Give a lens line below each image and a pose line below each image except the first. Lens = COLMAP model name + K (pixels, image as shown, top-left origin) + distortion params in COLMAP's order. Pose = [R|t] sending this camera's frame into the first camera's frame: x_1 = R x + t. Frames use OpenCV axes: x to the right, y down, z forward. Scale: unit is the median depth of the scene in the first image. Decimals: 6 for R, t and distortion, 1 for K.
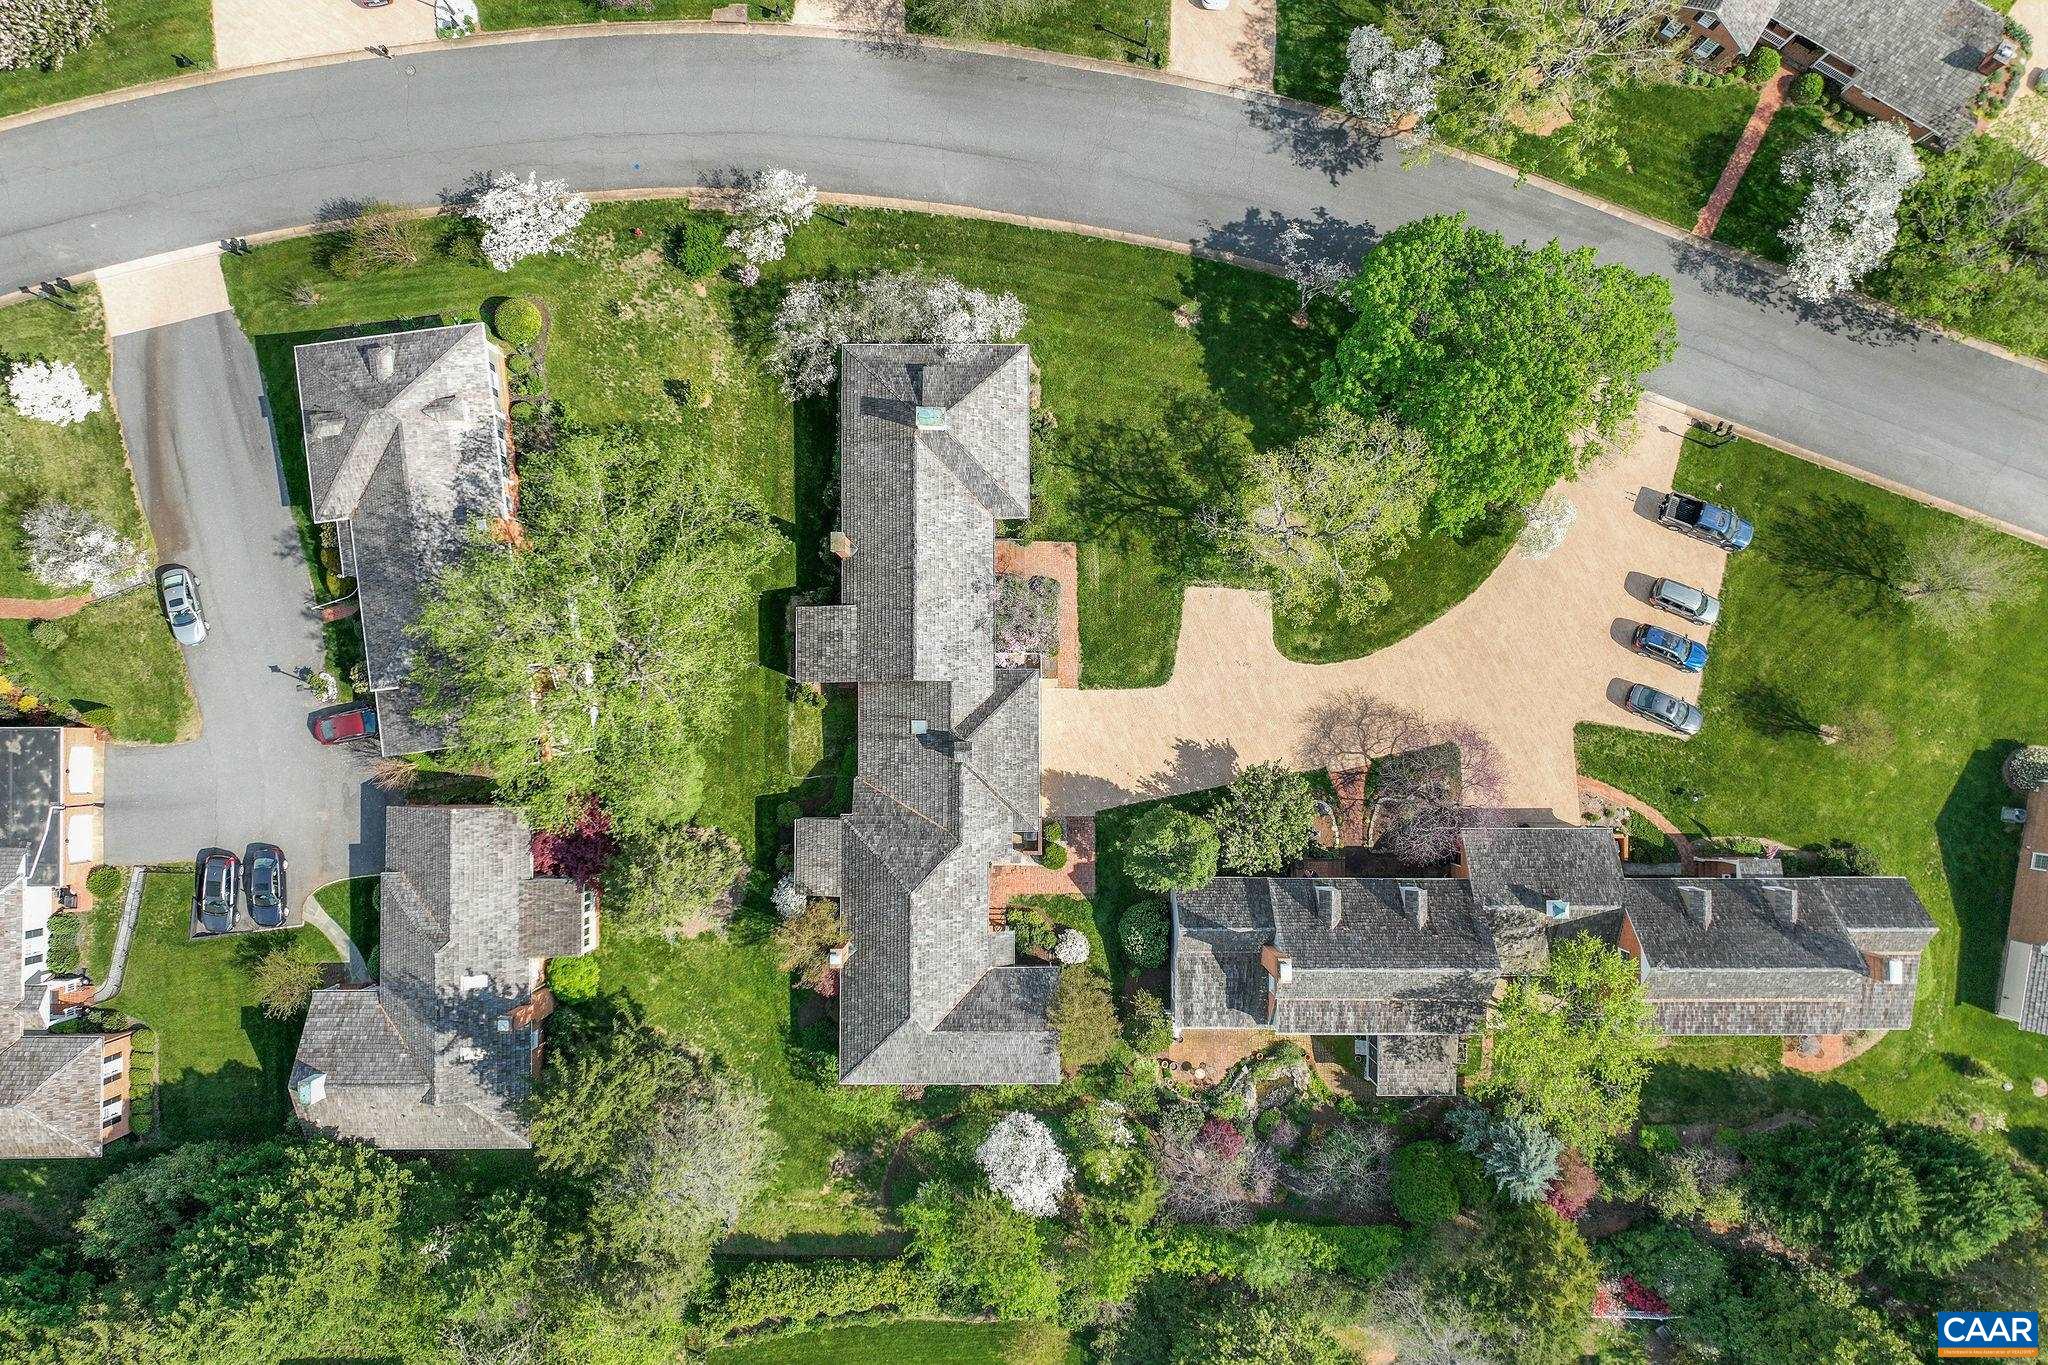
lens RADIAL K [[1474.9, 0, 1019.6], [0, 1474.9, 686.0], [0, 0, 1]] dist [-0.005016, 0.003731]
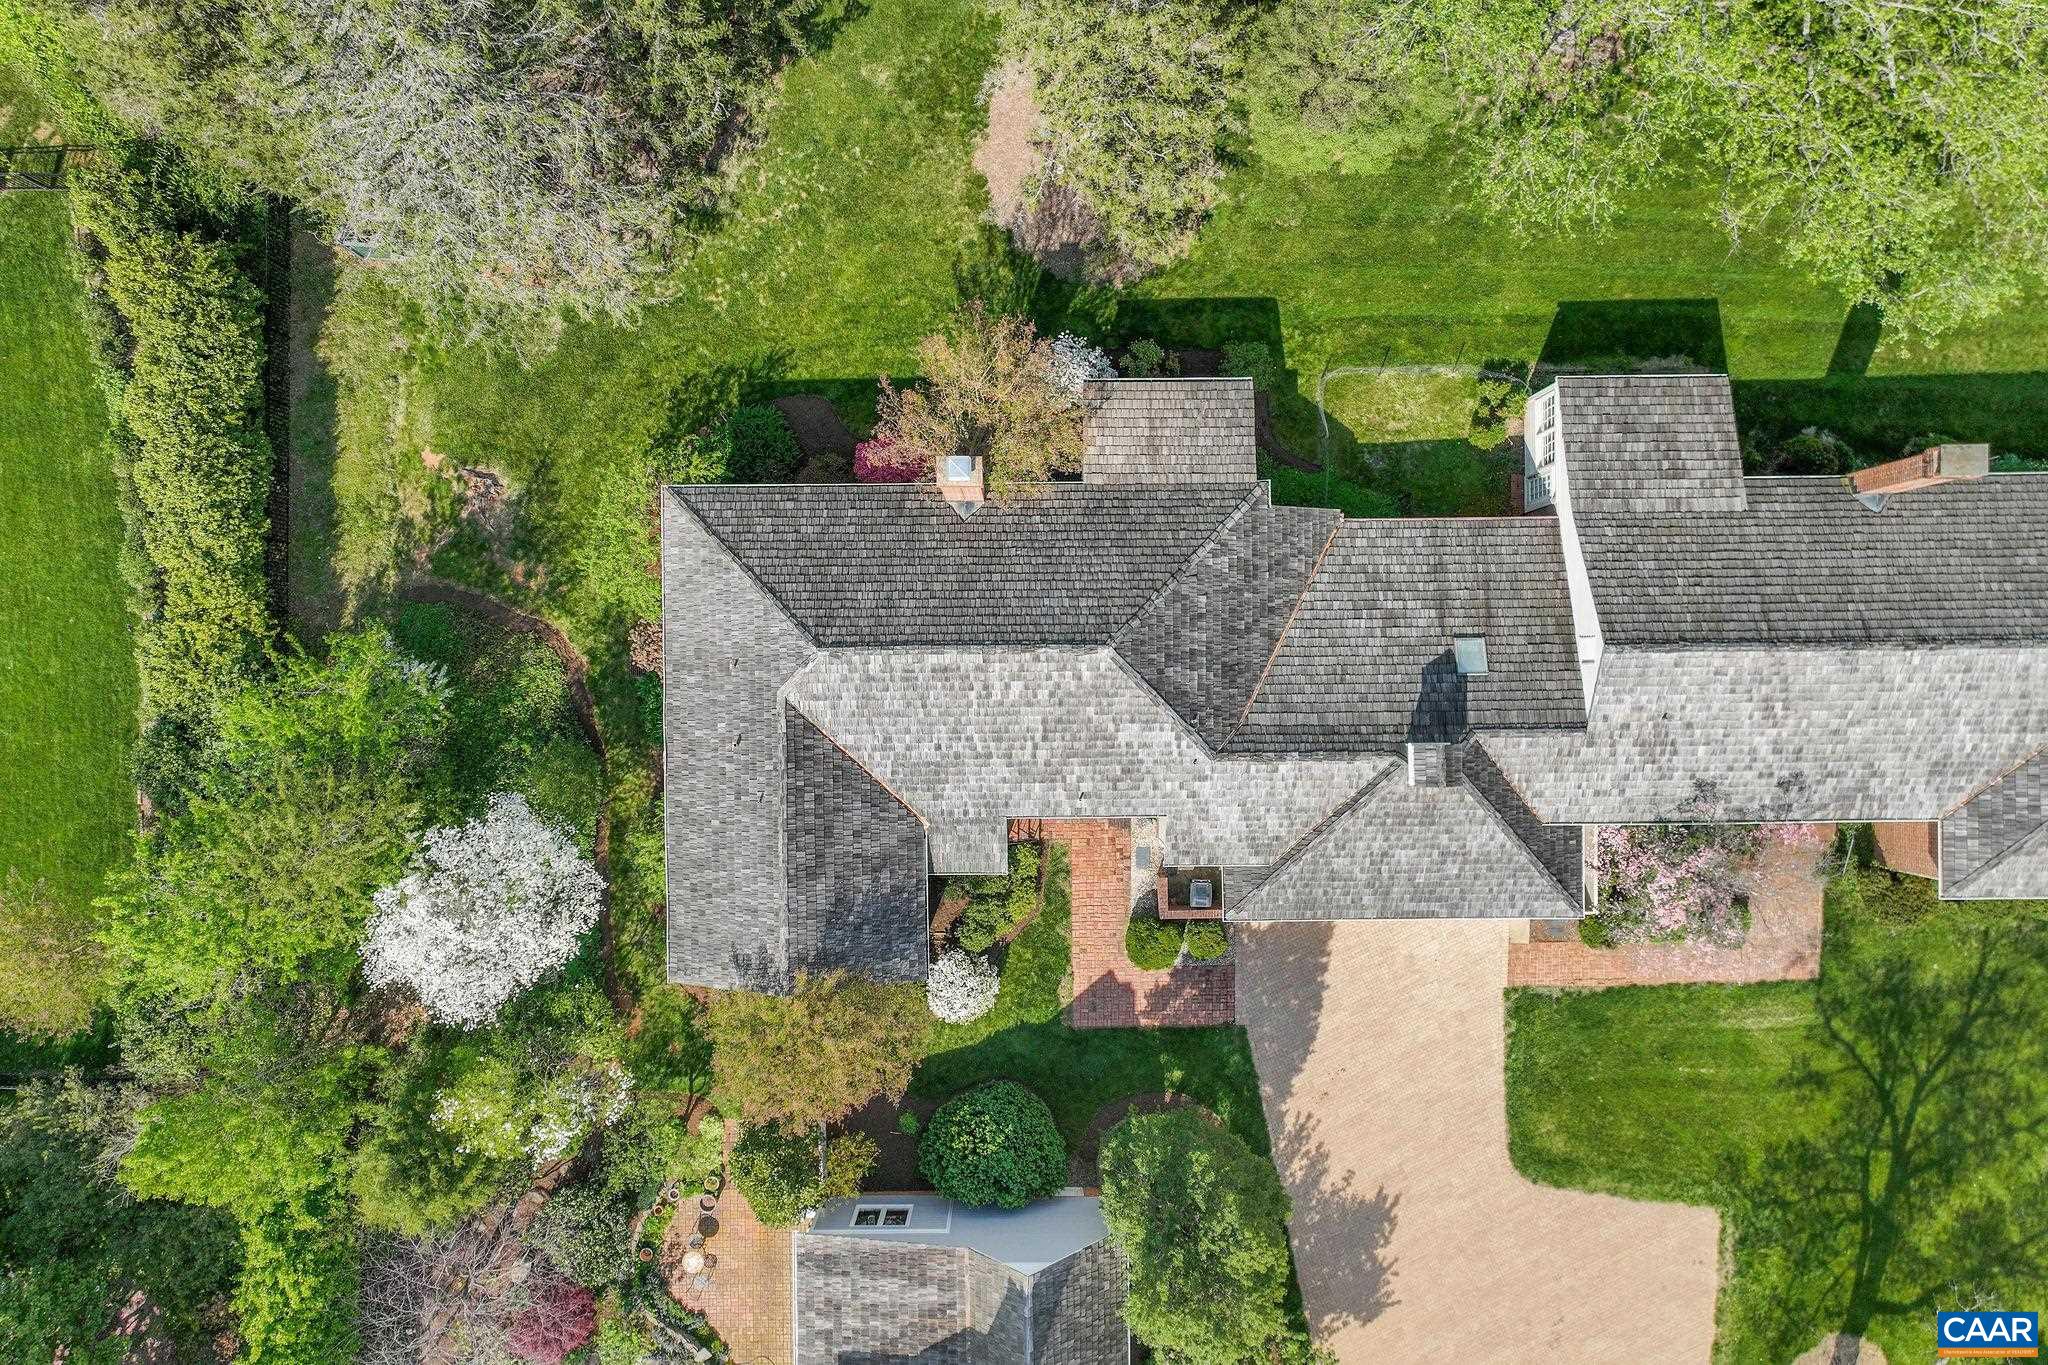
lens RADIAL K [[1474.9, 0, 1027.3], [0, 1474.9, 686.0], [0, 0, 1]] dist [-0.005016, 0.003731]
pose [[0.008990, 0.999949, 0.004677, -0.061993], [-0.999482, 0.008841, 0.030948, 0.145018], [0.030905, -0.004953, 0.999510, 0.553289]]
